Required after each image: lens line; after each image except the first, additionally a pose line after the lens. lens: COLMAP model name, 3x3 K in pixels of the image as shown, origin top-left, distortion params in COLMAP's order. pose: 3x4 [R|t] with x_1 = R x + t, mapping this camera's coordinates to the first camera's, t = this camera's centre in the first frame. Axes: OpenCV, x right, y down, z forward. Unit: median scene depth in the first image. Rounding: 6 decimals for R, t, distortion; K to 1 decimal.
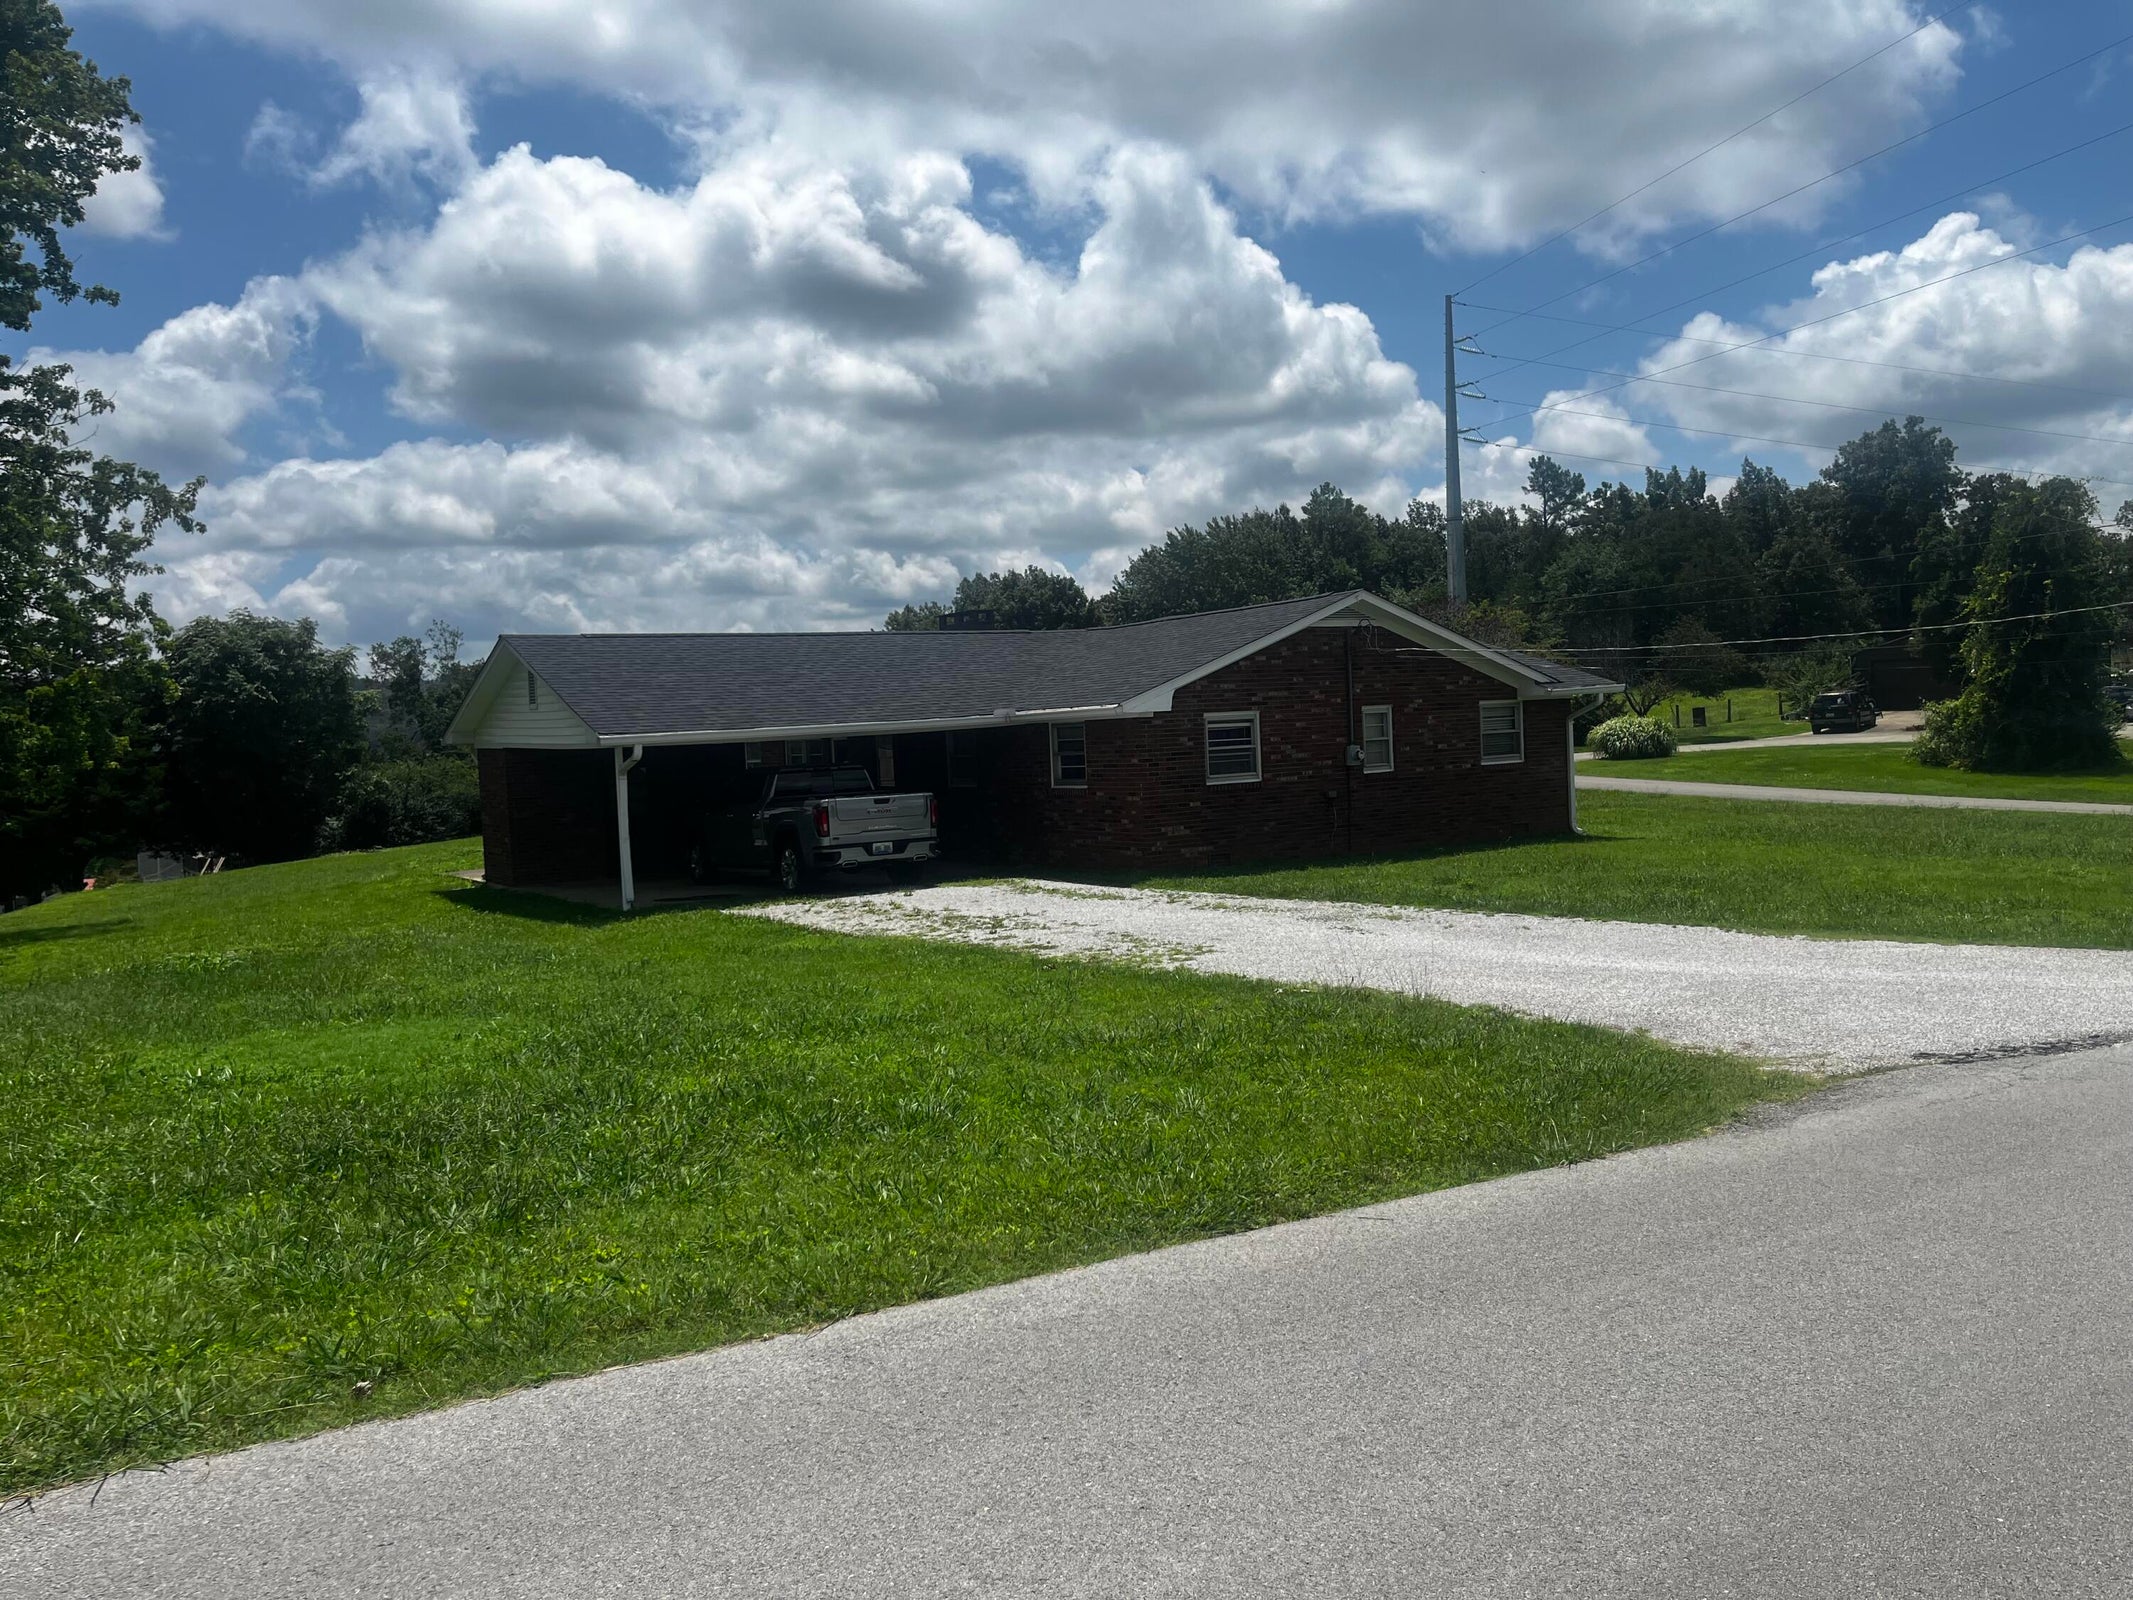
lens RADIAL K [[1623.7, 0, 1070.0], [0, 1623.7, 802.1], [0, 0, 1]] dist [0.041291, -0.067655]
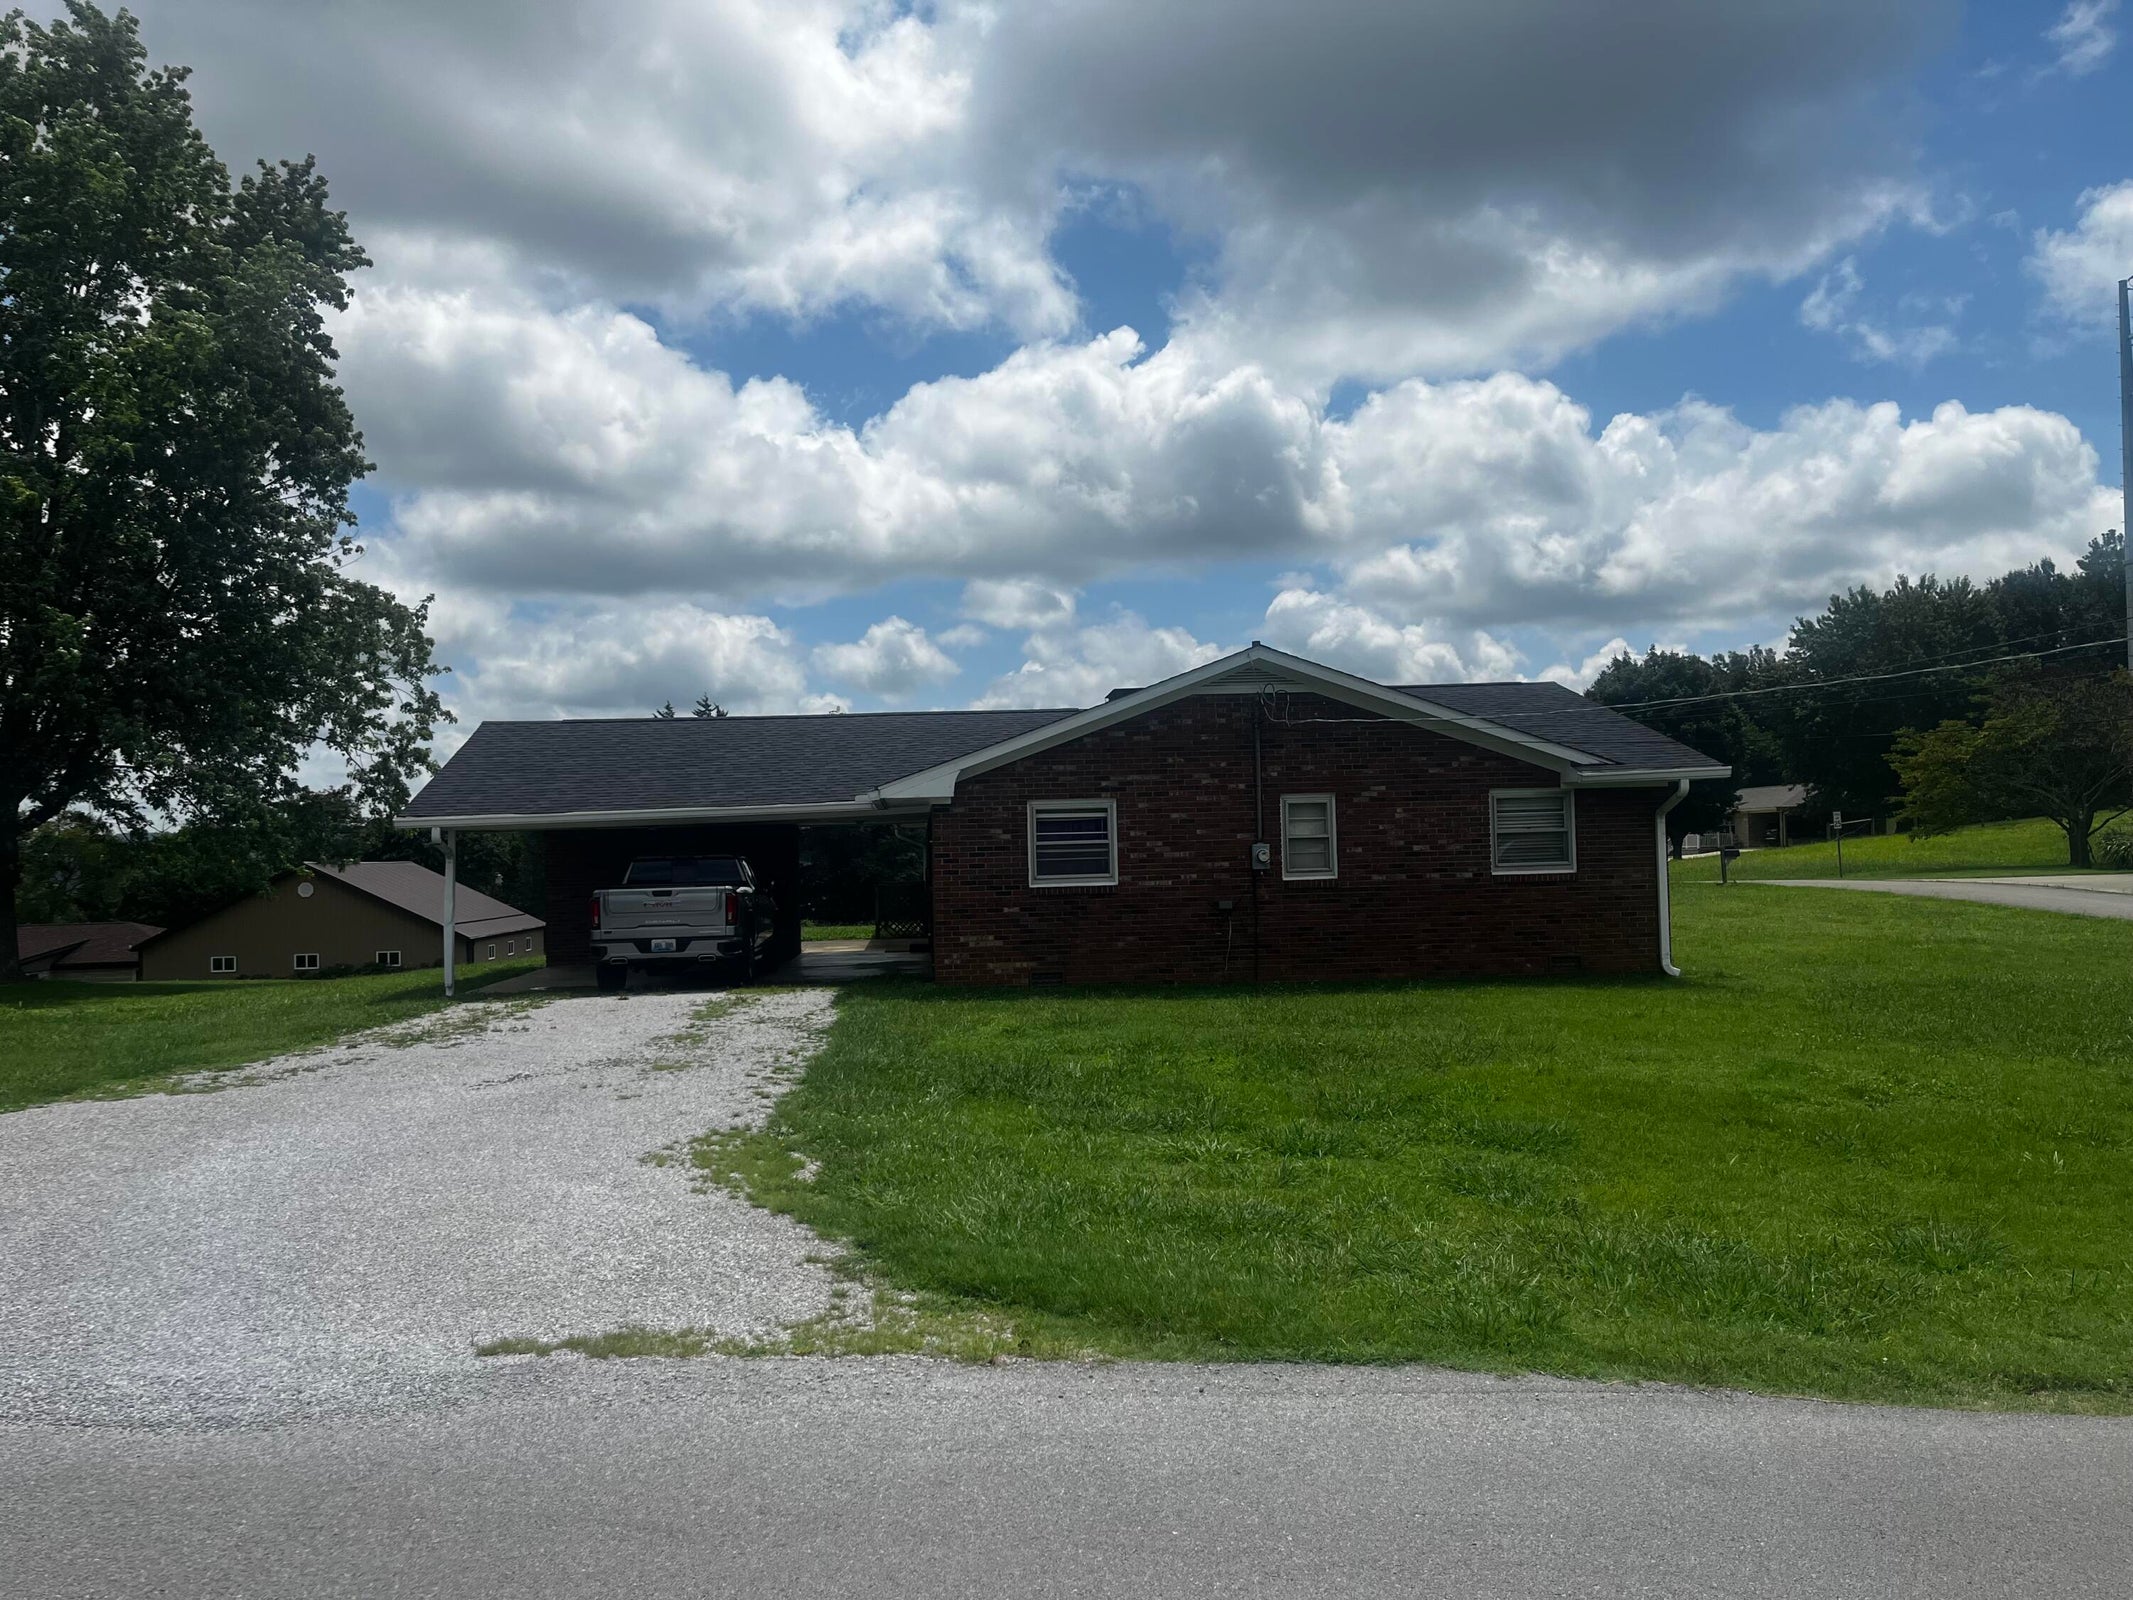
lens RADIAL K [[1623.7, 0, 1066.2], [0, 1623.7, 797.2], [0, 0, 1]] dist [0.041291, -0.067655]
pose [[0.883193, 0.001685, -0.469008, 0.472913], [-0.035481, 0.997368, -0.063231, -0.004418], [0.467667, 0.072486, 0.880928, 0.270539]]
